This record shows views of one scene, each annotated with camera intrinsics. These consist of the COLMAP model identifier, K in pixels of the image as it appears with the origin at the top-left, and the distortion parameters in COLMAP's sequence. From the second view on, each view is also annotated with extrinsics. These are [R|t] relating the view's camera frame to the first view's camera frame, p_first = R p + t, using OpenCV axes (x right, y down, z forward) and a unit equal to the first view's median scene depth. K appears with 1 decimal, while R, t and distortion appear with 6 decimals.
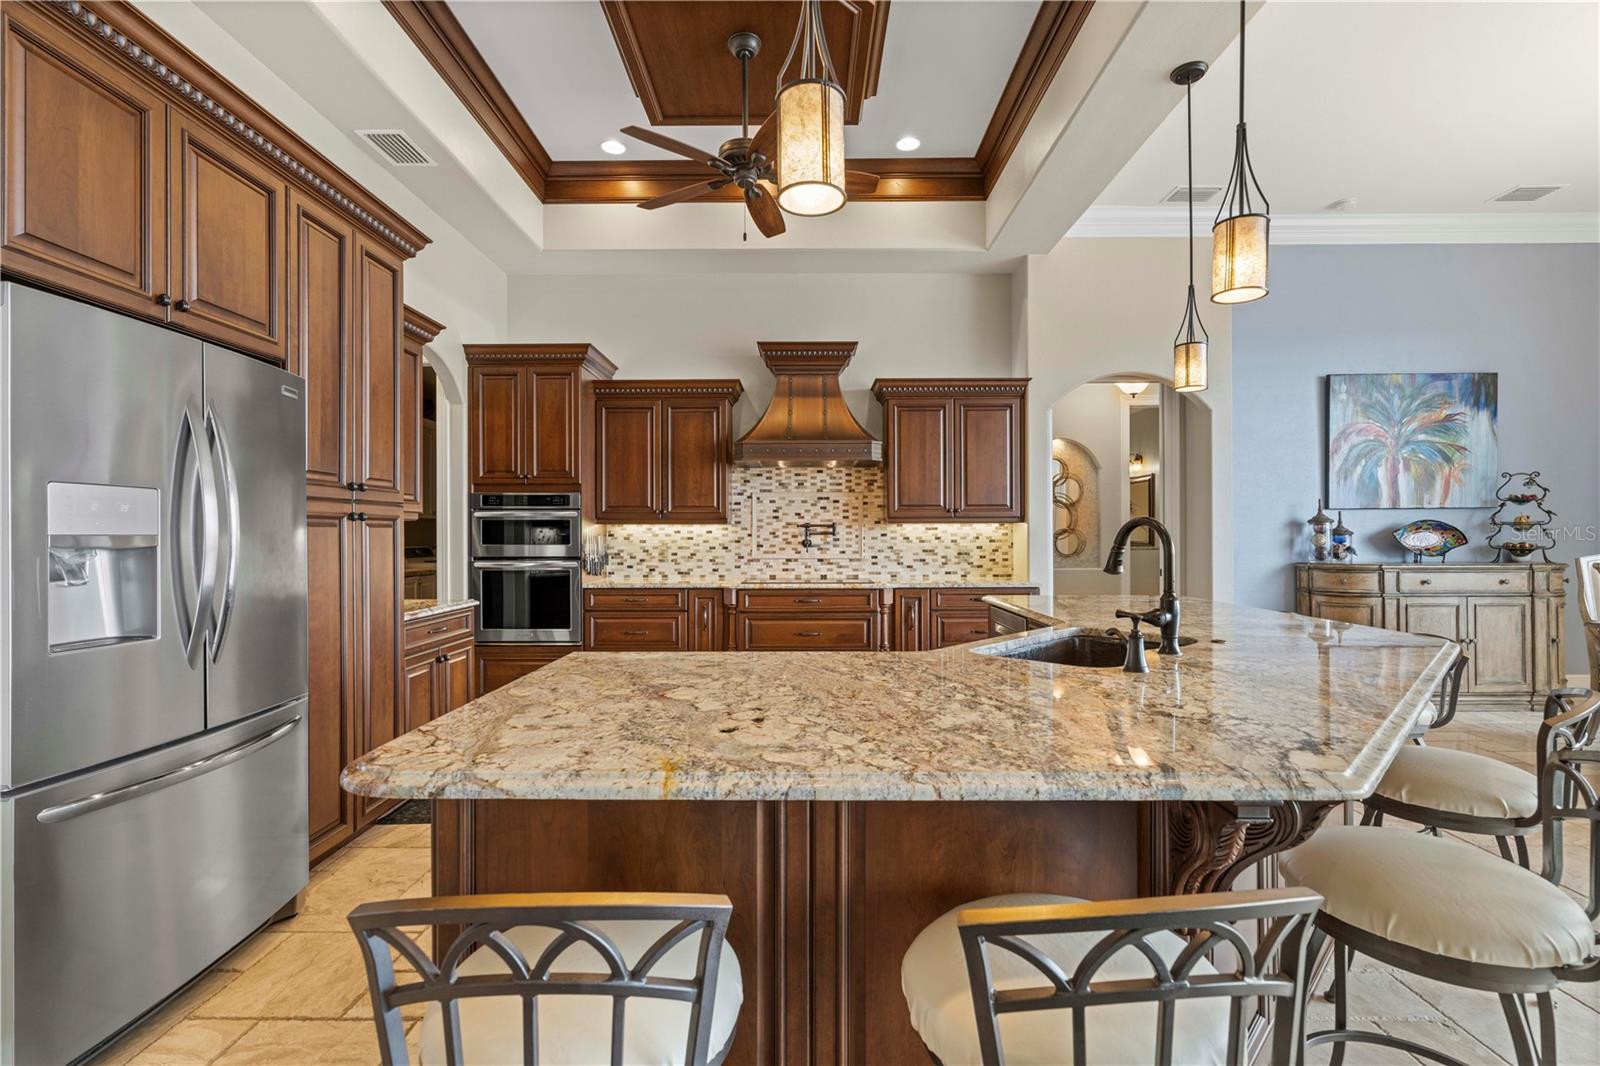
lens RADIAL K [[718.8, 0, 801.6], [0, 718.8, 532.8], [0, 0, 1]] dist [-0.005040, 0.001048]
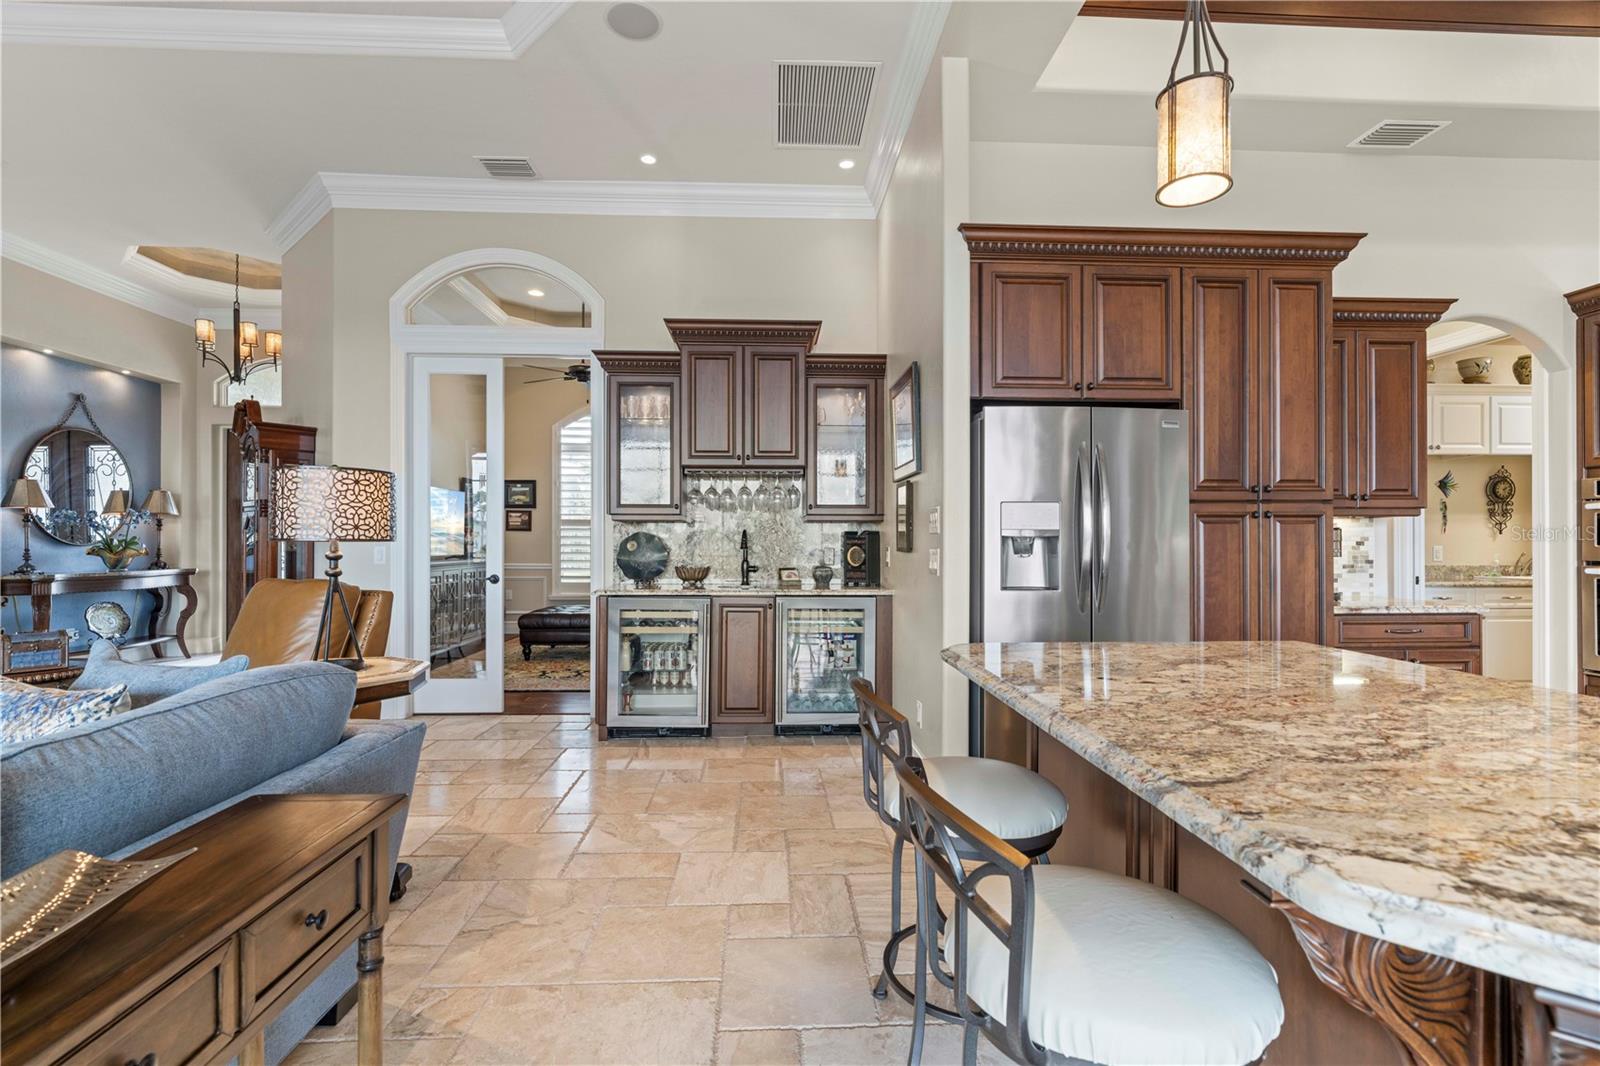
lens RADIAL K [[720.4, 0, 800.8], [0, 720.4, 543.3], [0, 0, 1]] dist [-0.002821, 0.000301]
pose [[0.053819, 0.005535, -0.998535, 0.258568], [0.000812, 0.999984, 0.005586, 0.008638], [0.998550, -0.001112, 0.053813, 0.098110]]
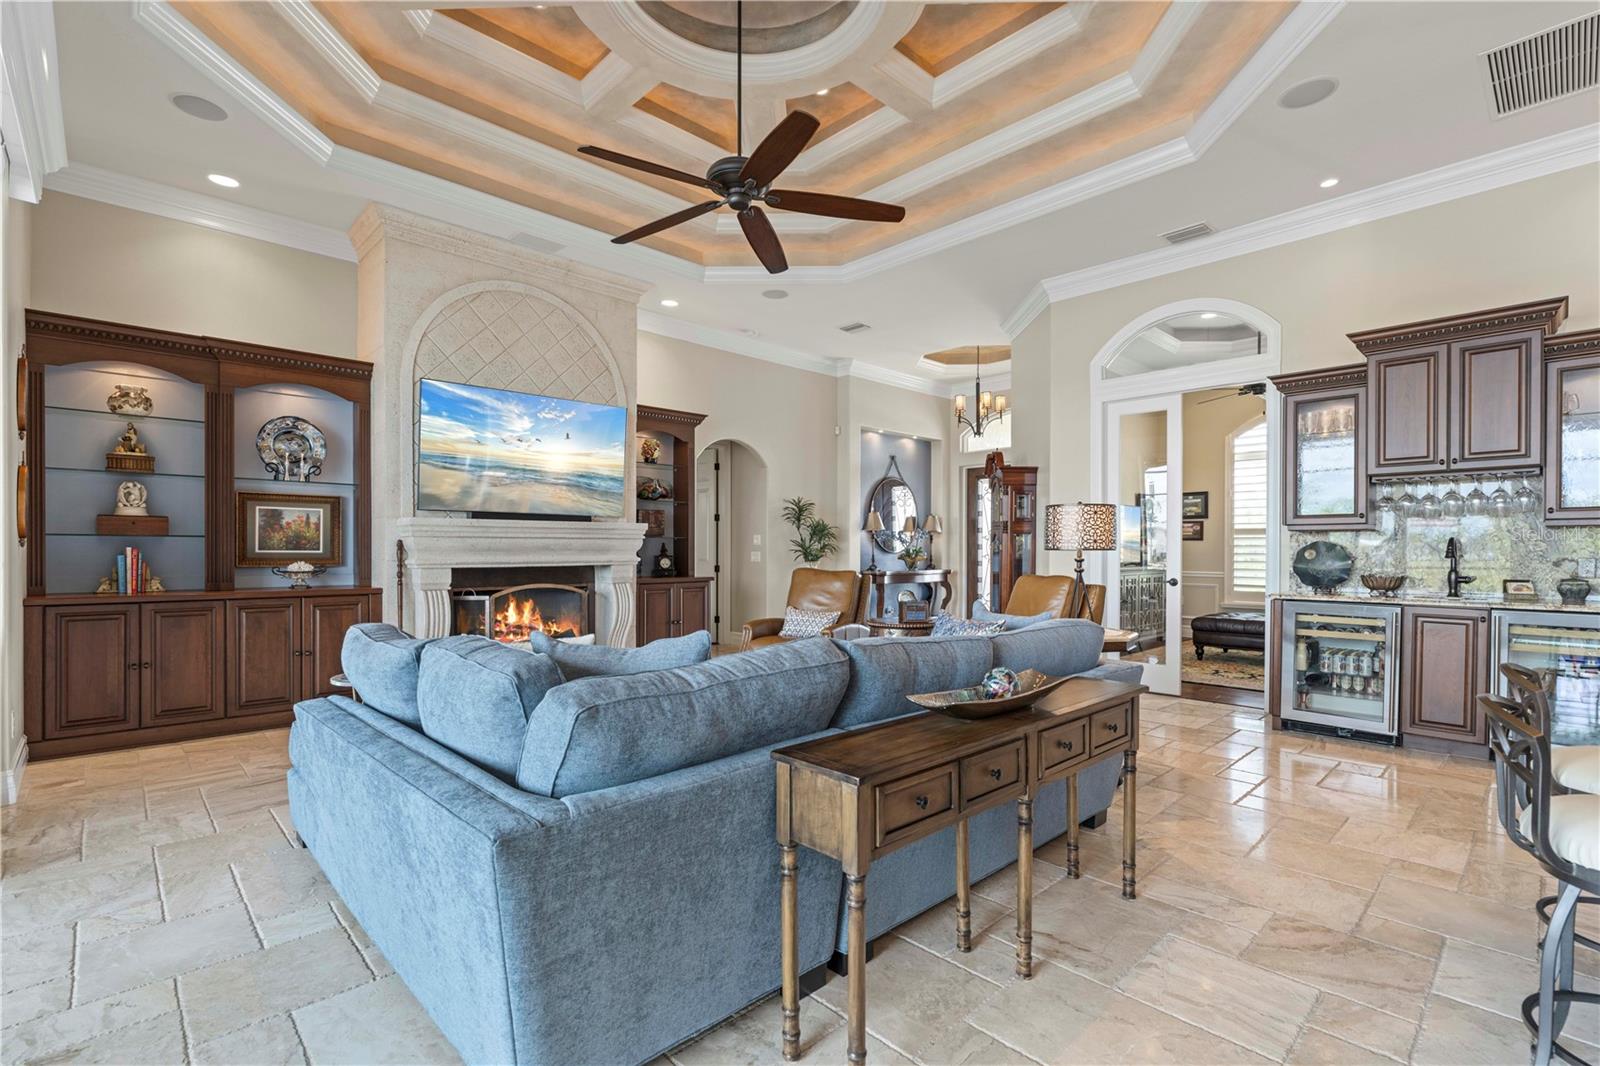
lens RADIAL K [[729.3, 0, 803.1], [0, 729.3, 555.1], [0, 0, 1]] dist [-0.005873, 0.000967]
pose [[-0.717411, 0.007164, -0.696613, 0.484741], [0.002909, 0.999969, 0.007288, 0.008822], [0.696644, 0.003202, -0.717410, 0.155652]]
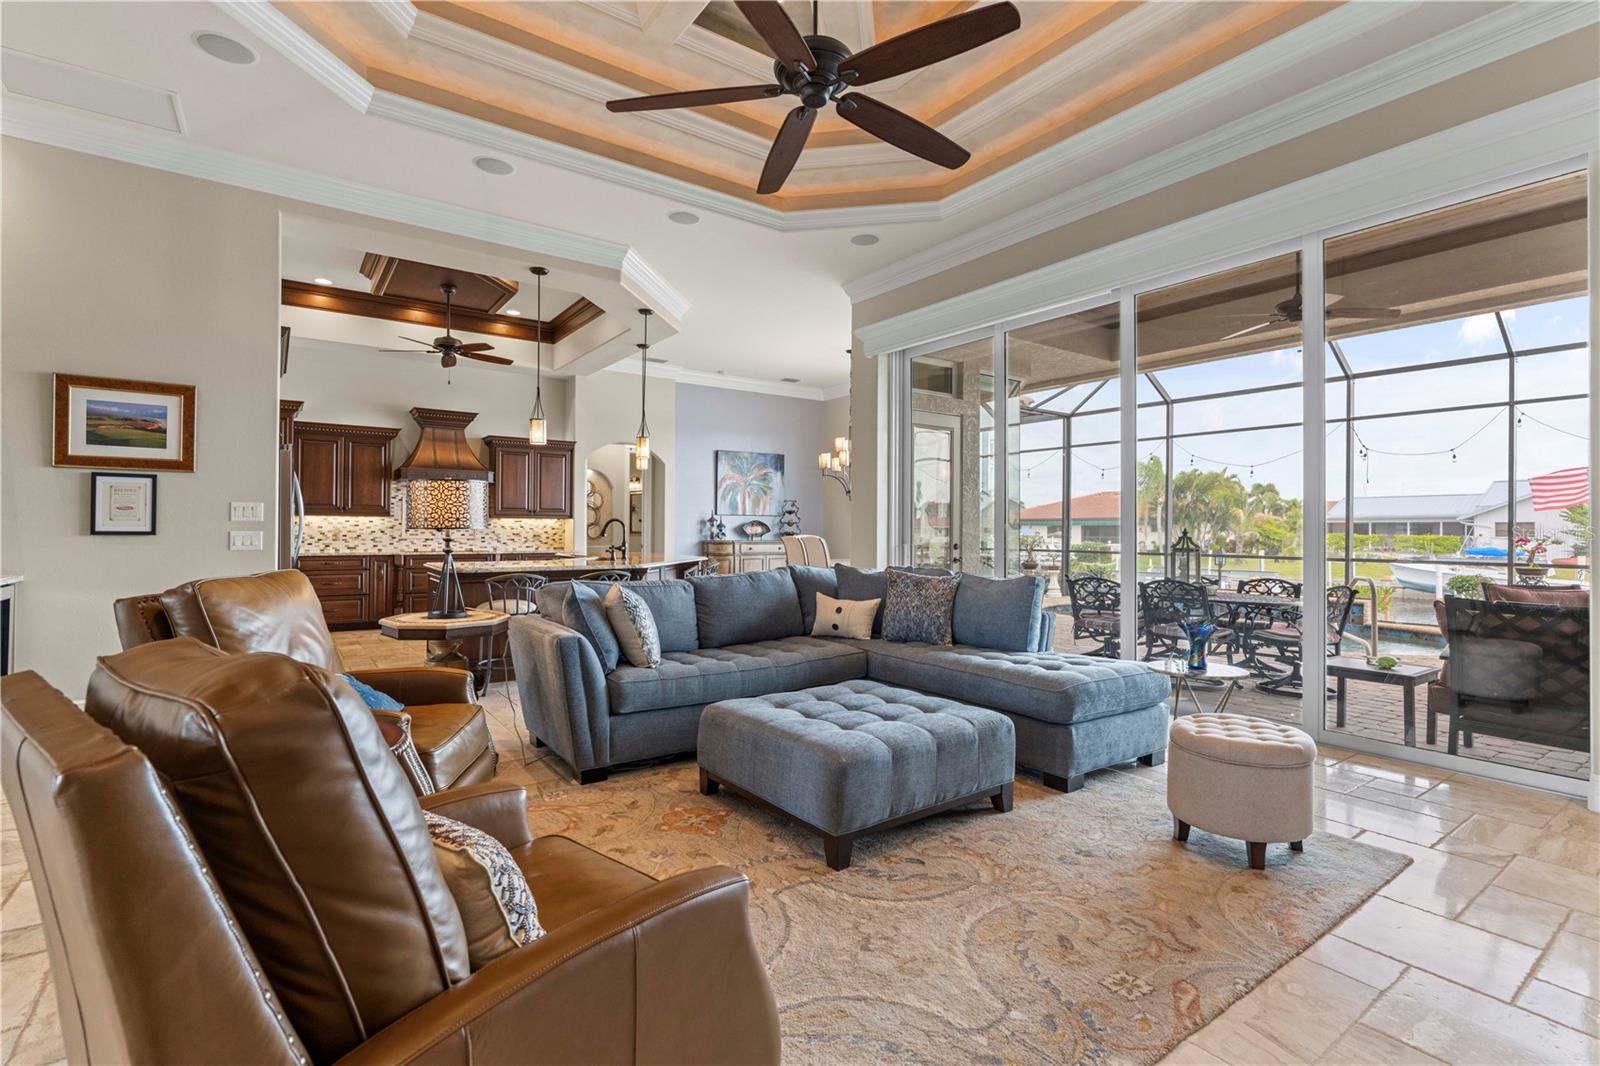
lens RADIAL K [[737.3, 0, 796.5], [0, 737.3, 523.7], [0, 0, 1]] dist [-0.004300, 0.000126]
pose [[0.811949, 0.012796, 0.583589, -0.326918], [-0.009612, 0.999917, -0.008551, 0.008847], [-0.583650, 0.001333, 0.812004, -0.876188]]
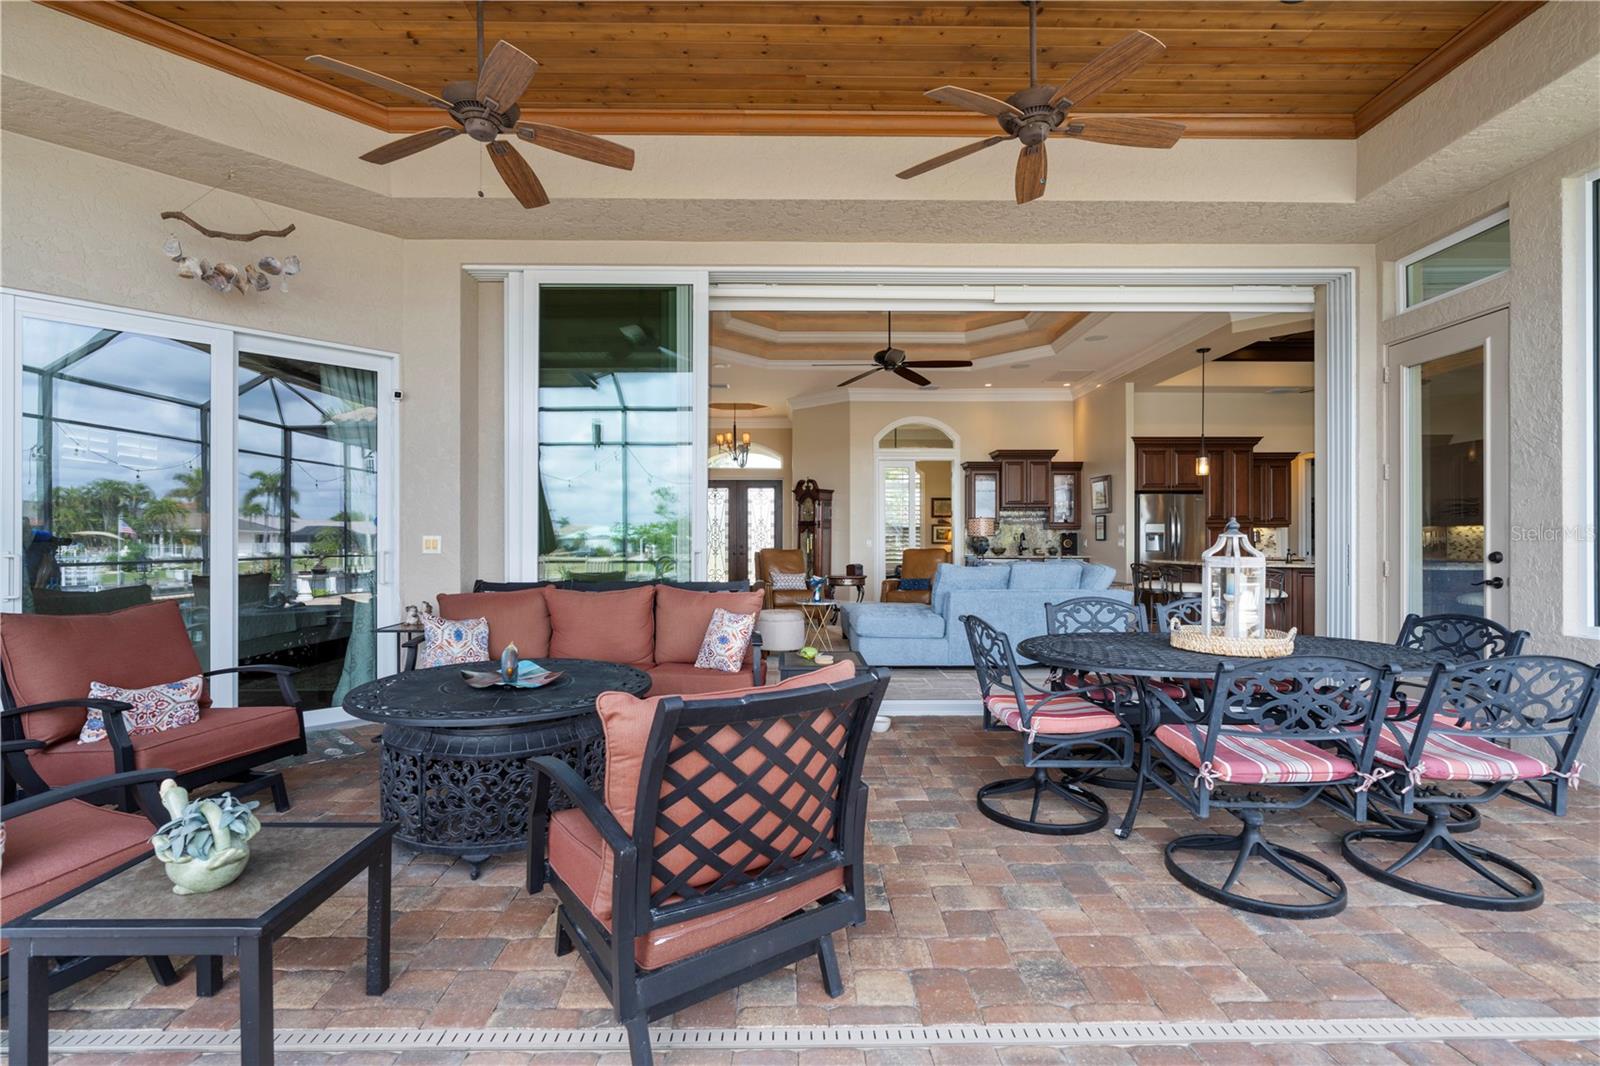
lens RADIAL K [[724.6, 0, 798.2], [0, 724.6, 541.6], [0, 0, 1]] dist [-0.007548, 0.001439]
pose [[0.016057, 0.001388, -0.999870, 1.515989], [0.003787, 0.999992, 0.001449, 0.018010], [0.999864, -0.003810, 0.016052, -0.622832]]
